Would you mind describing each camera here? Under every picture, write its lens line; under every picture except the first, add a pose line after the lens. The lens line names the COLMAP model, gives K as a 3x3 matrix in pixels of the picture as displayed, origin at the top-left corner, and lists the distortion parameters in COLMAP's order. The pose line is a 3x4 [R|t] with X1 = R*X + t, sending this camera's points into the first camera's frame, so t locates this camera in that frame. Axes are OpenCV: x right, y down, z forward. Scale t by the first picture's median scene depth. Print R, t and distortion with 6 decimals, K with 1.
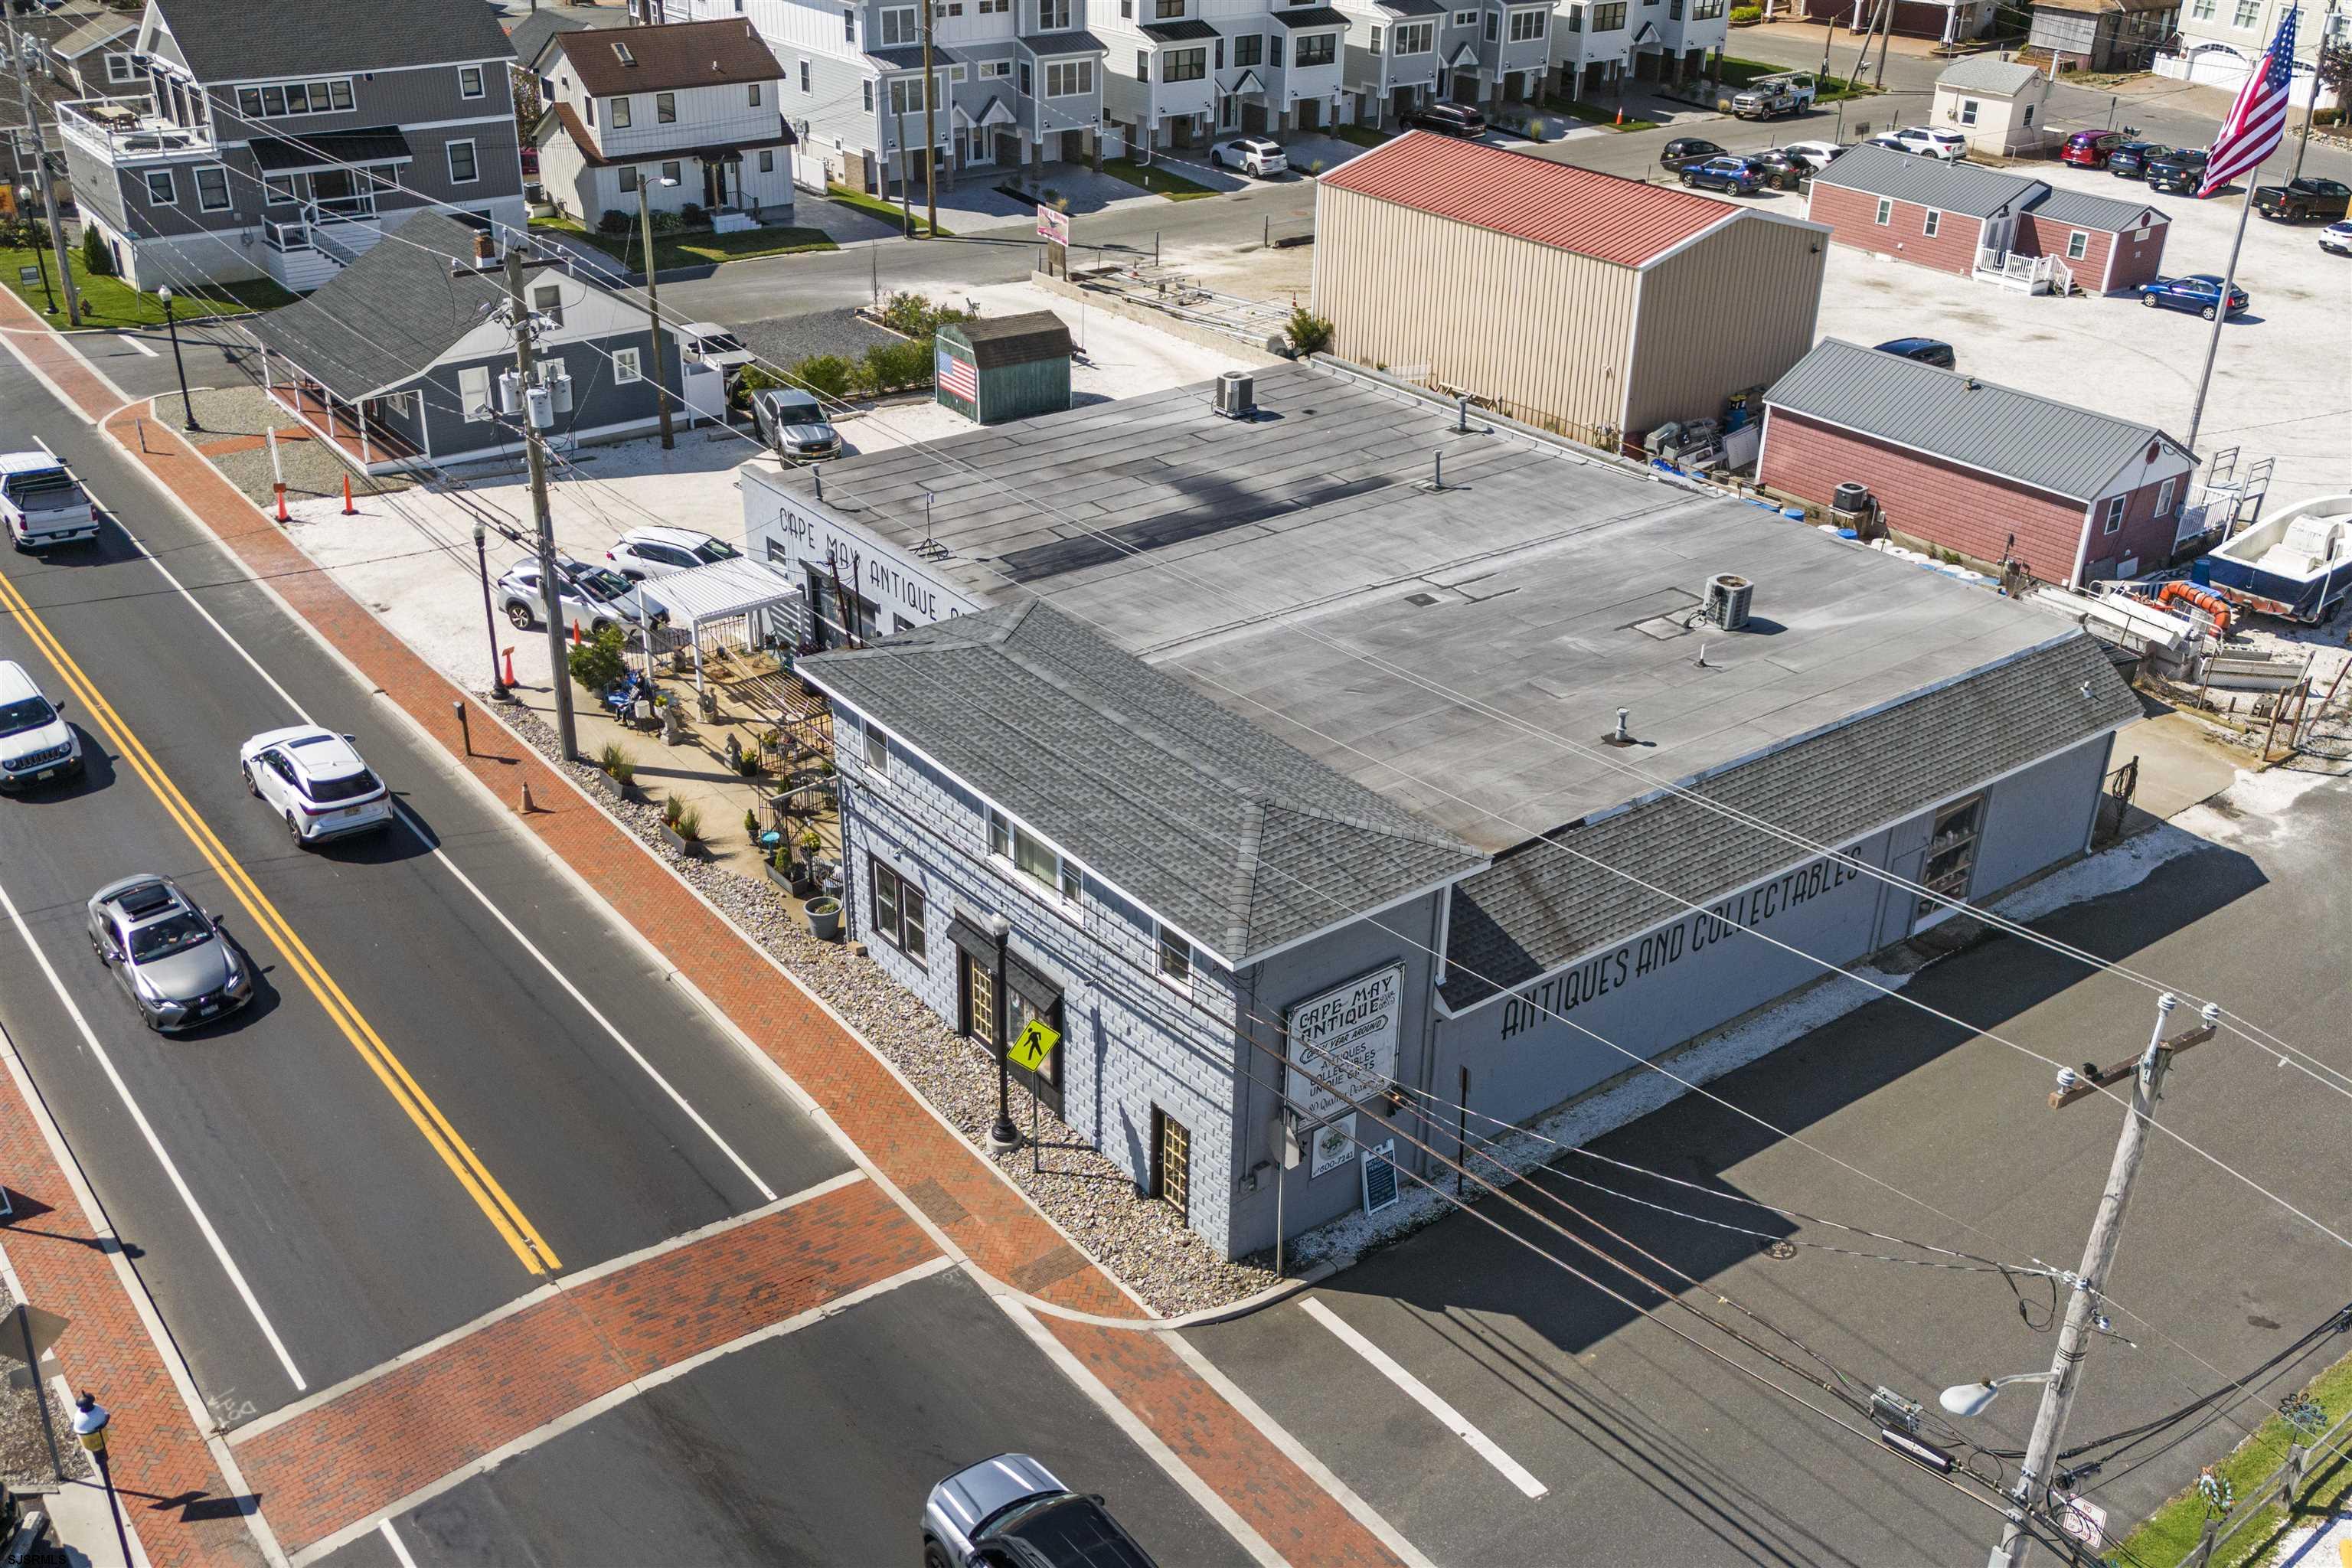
lens RADIAL K [[2182.7, 0, 1149.6], [0, 2182.7, 777.8], [0, 0, 1]] dist [0.078992, -0.139593]
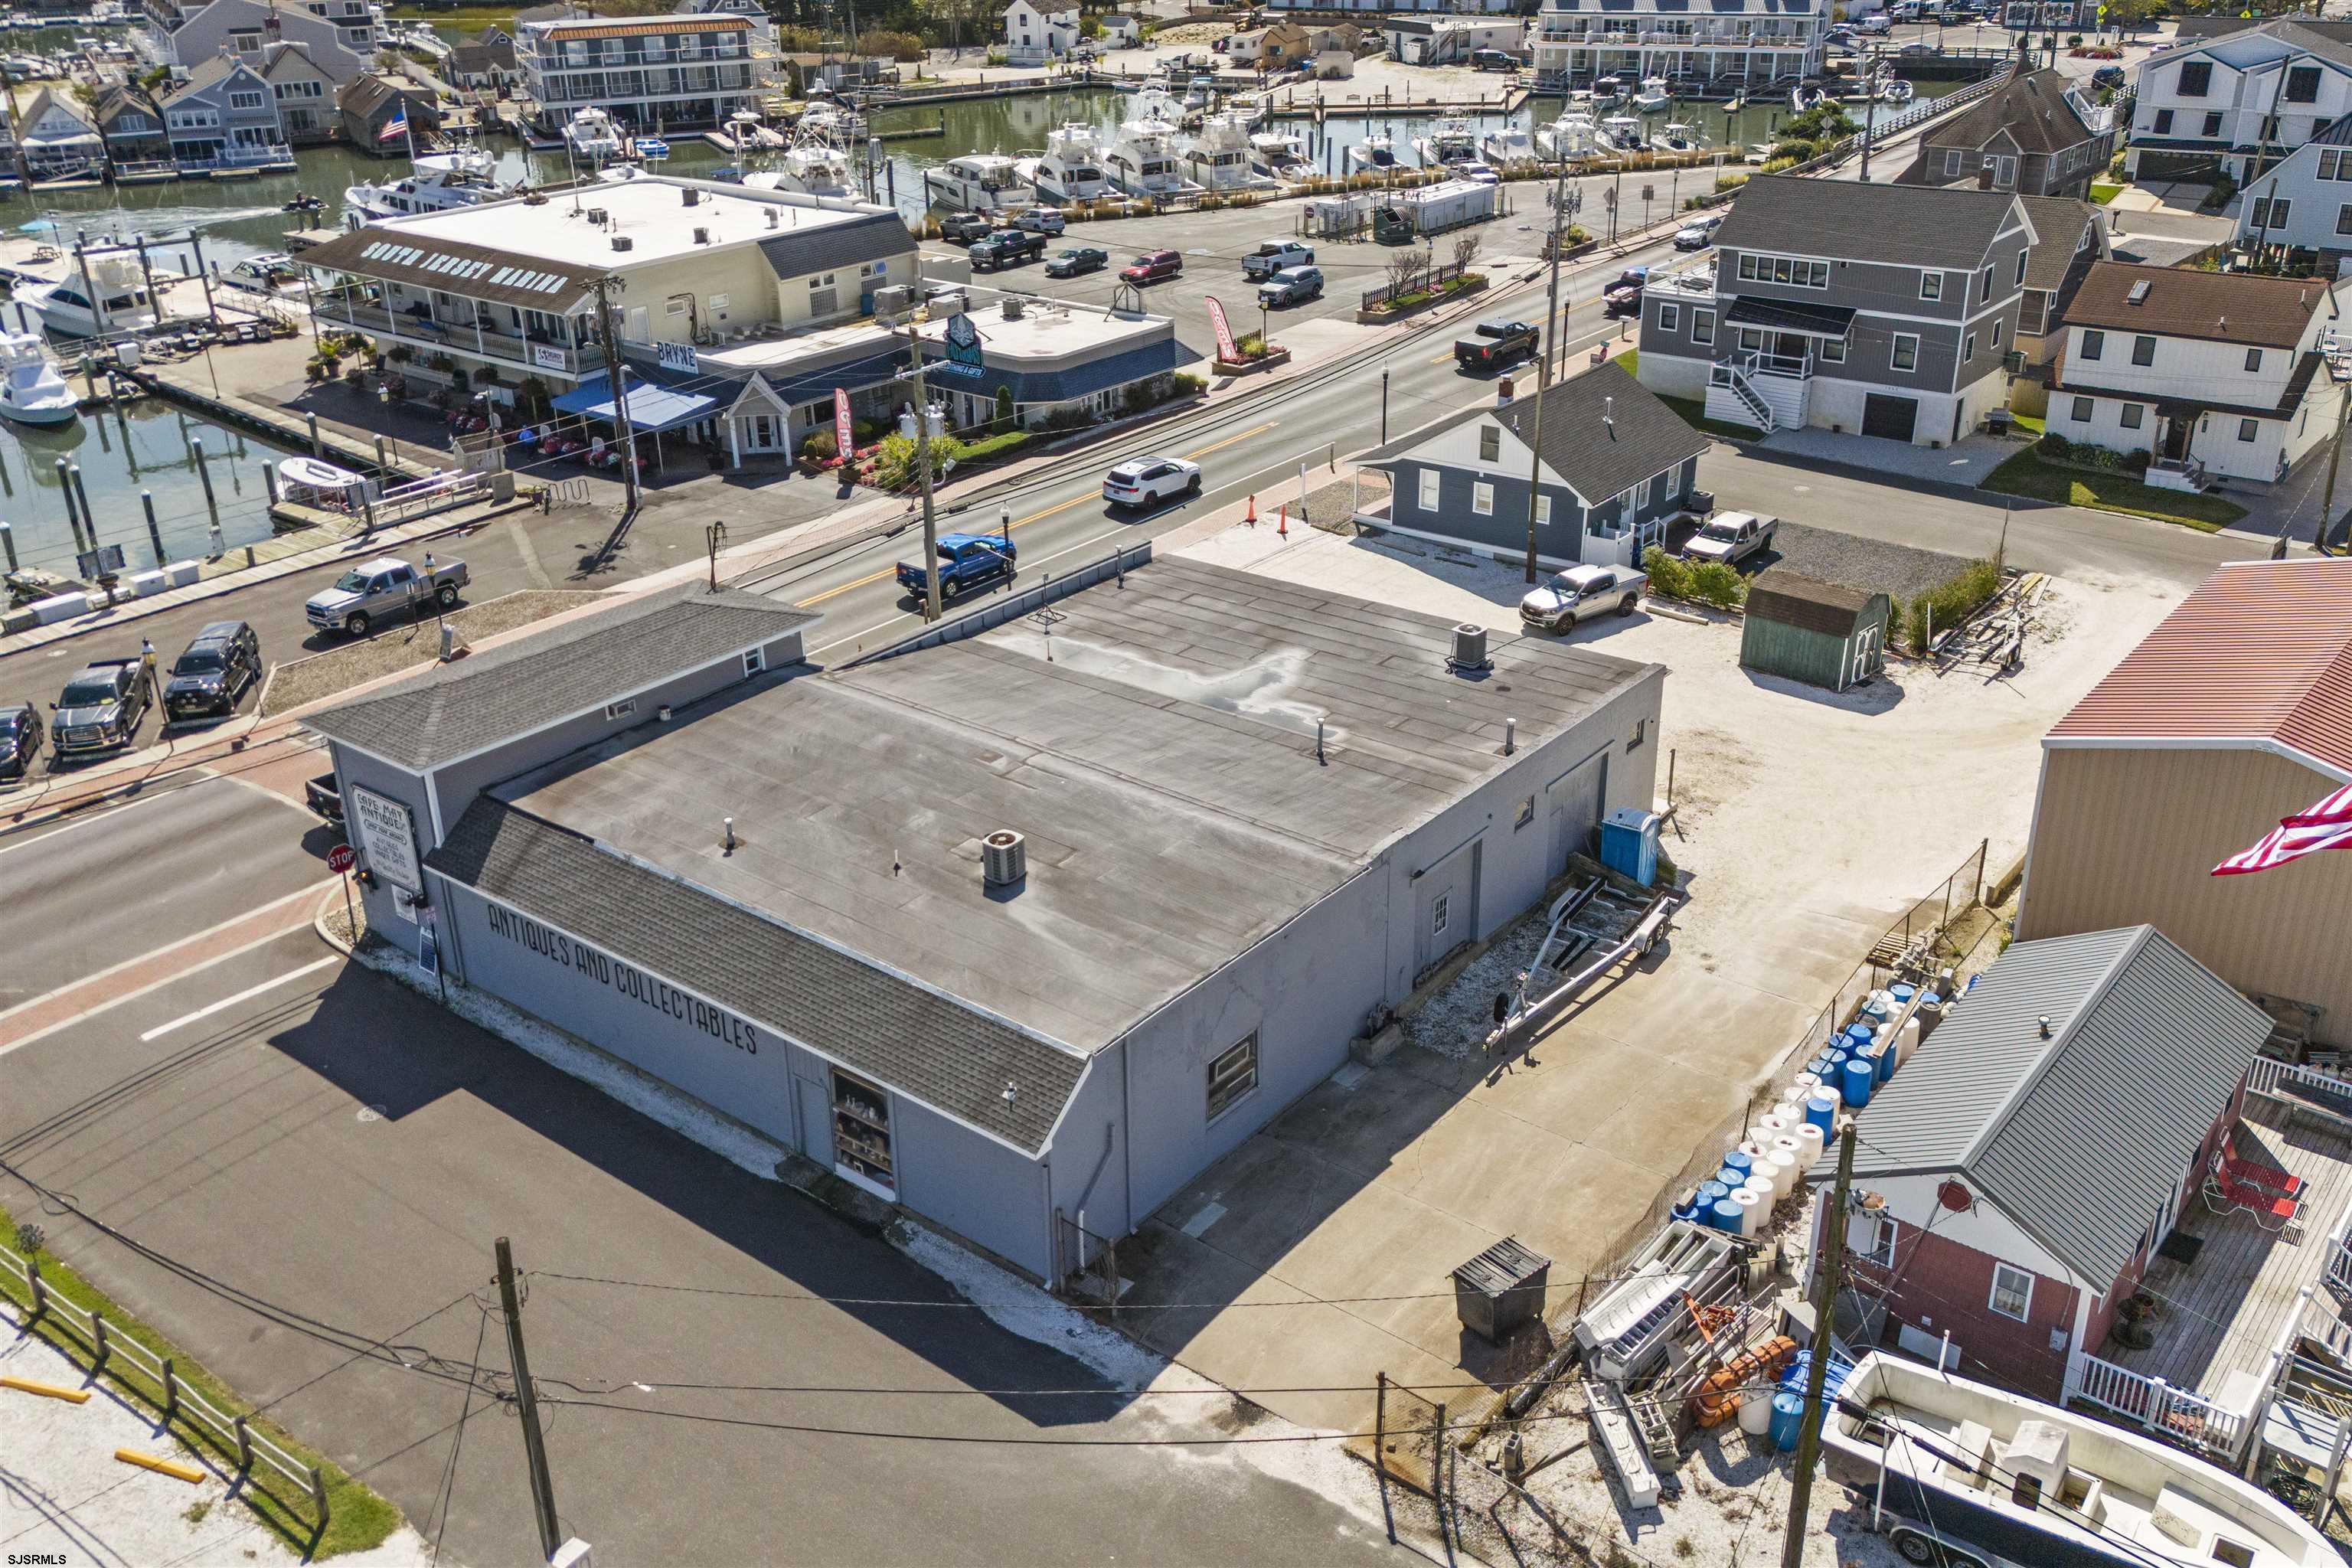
lens RADIAL K [[2044.0, 0, 1176.0], [0, 2044.0, 784.0], [0, 0, 1]] dist [0.075220, -0.097287]
pose [[0.246577, 0.392354, -0.886148, 0.766061], [-0.420138, 0.867265, 0.267087, -0.274238], [0.873318, 0.306447, 0.378690, 0.453009]]
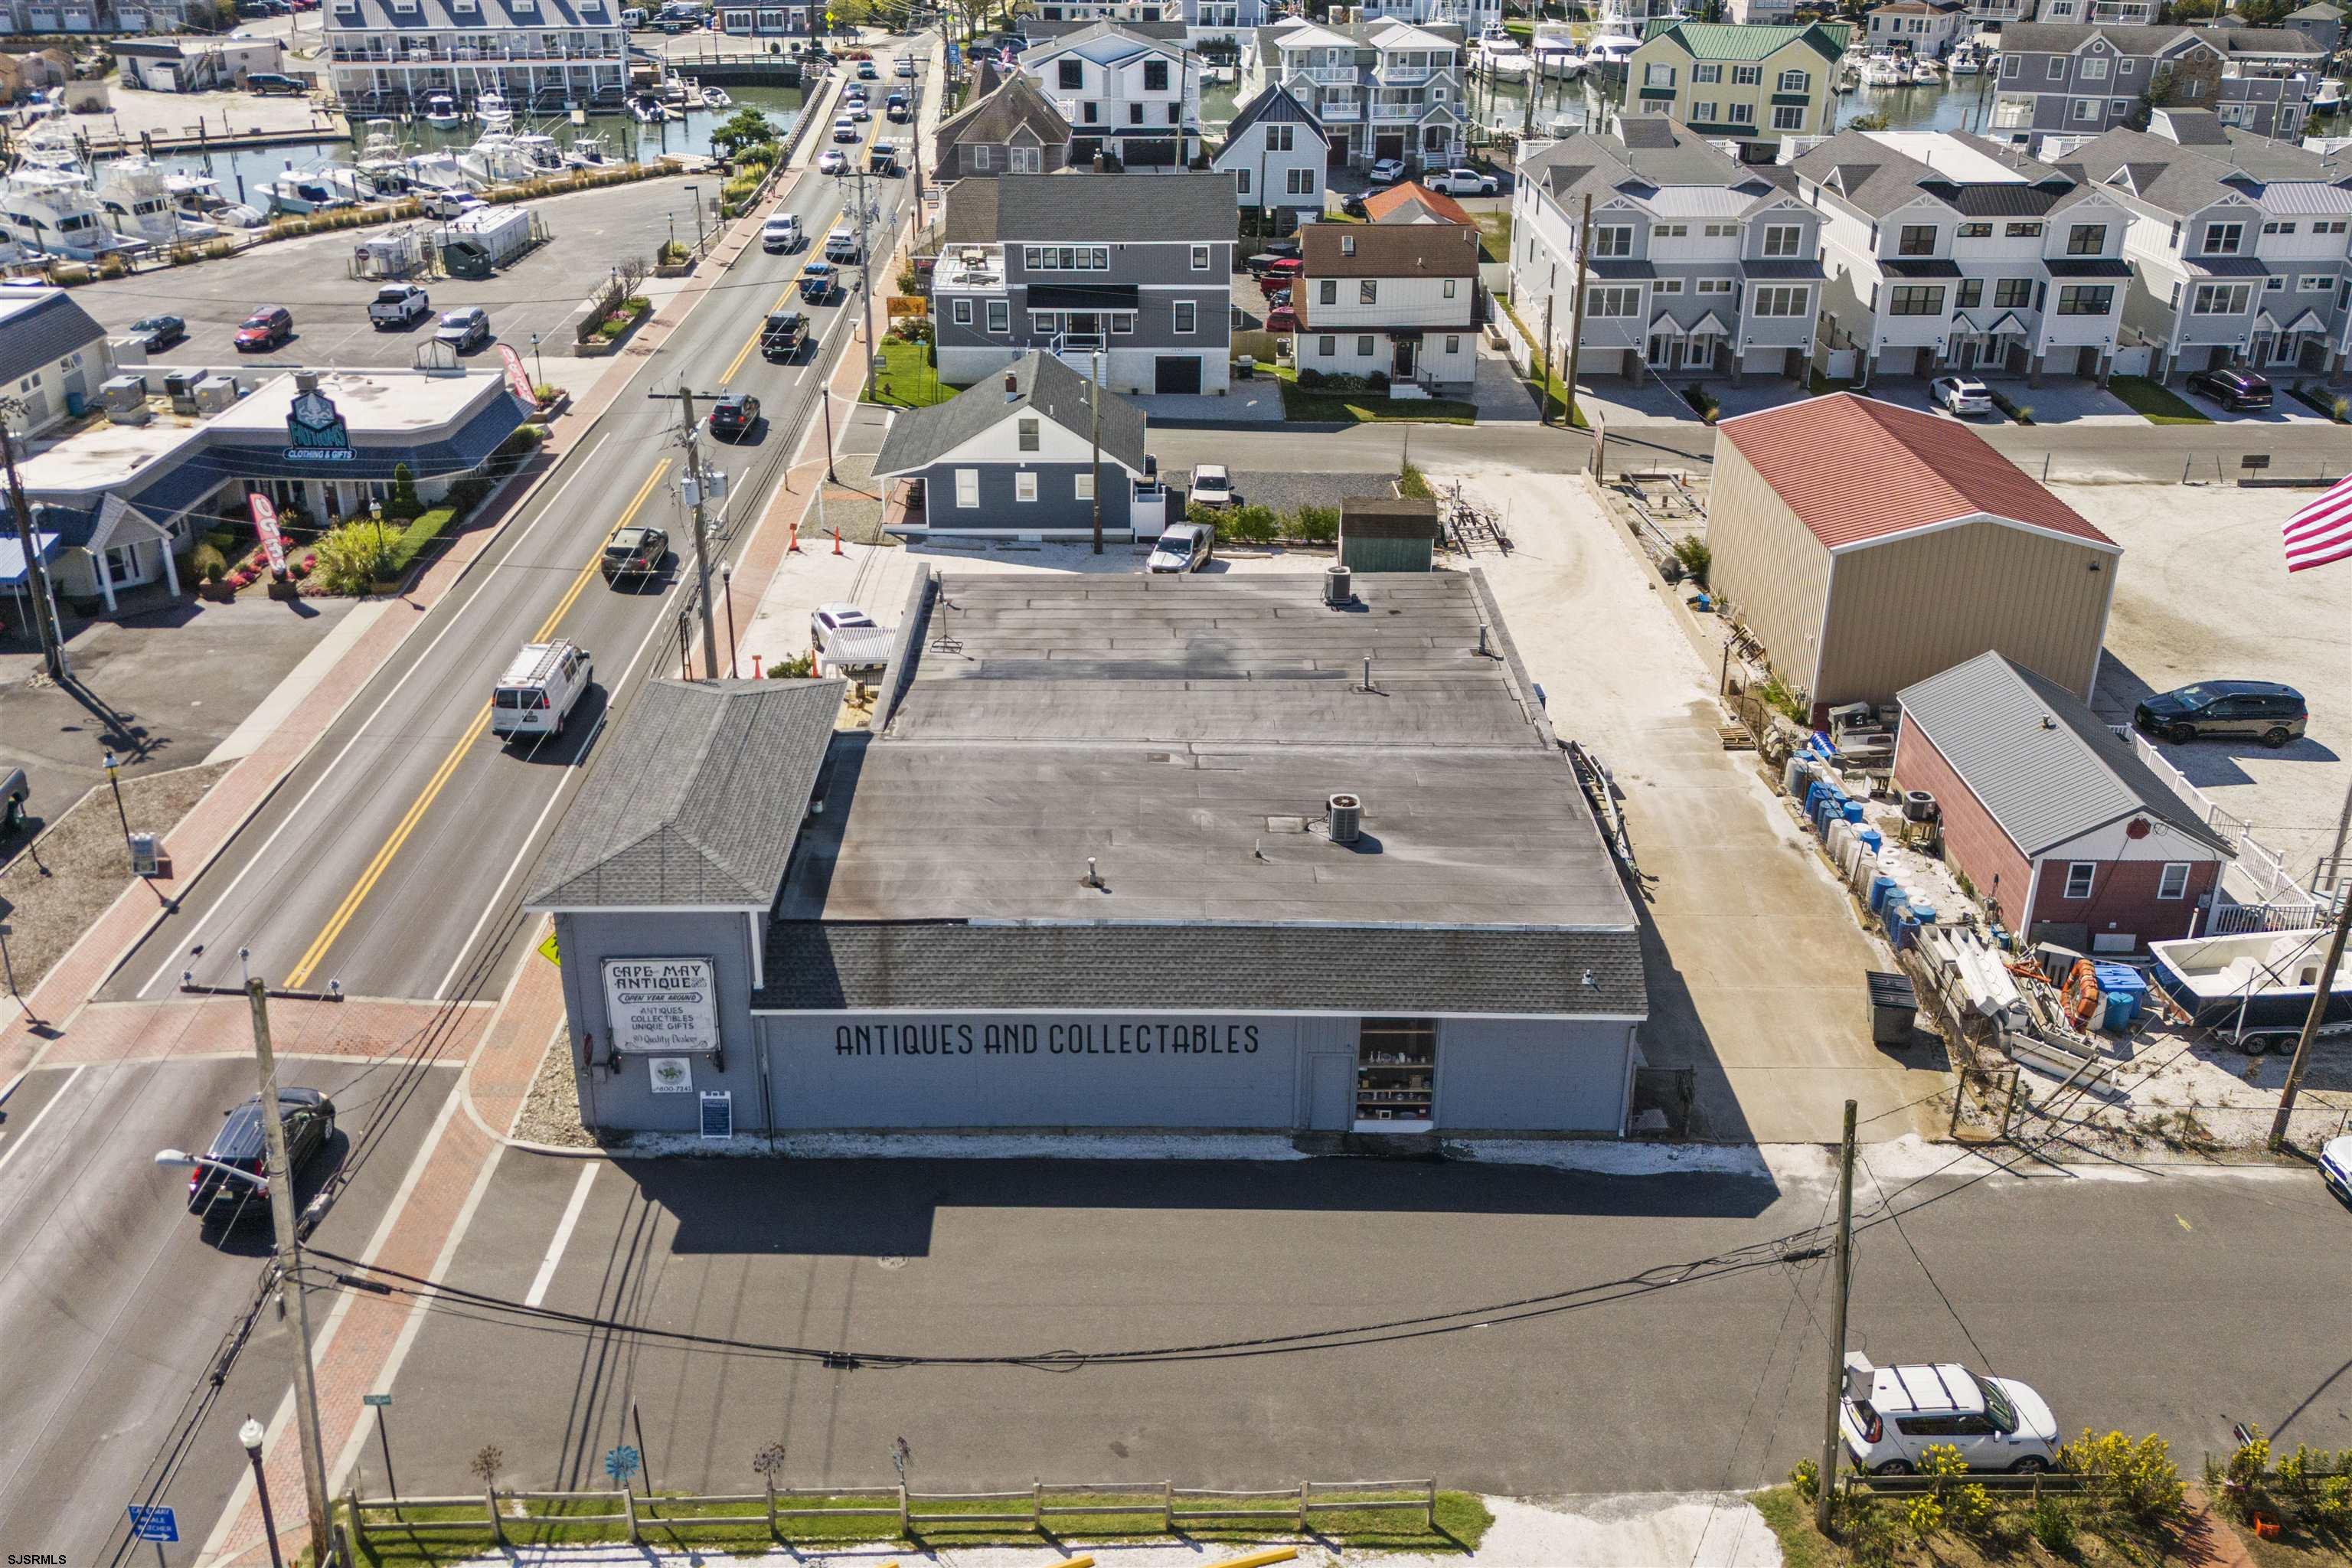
lens RADIAL K [[2074.8, 0, 1162.3], [0, 2074.8, 792.0], [0, 0, 1]] dist [0.095073, -0.120328]
pose [[0.800516, 0.242395, -0.548104, 0.523769], [-0.264435, 0.963577, 0.039921, -0.074200], [0.537817, 0.112980, 0.835457, 0.011748]]
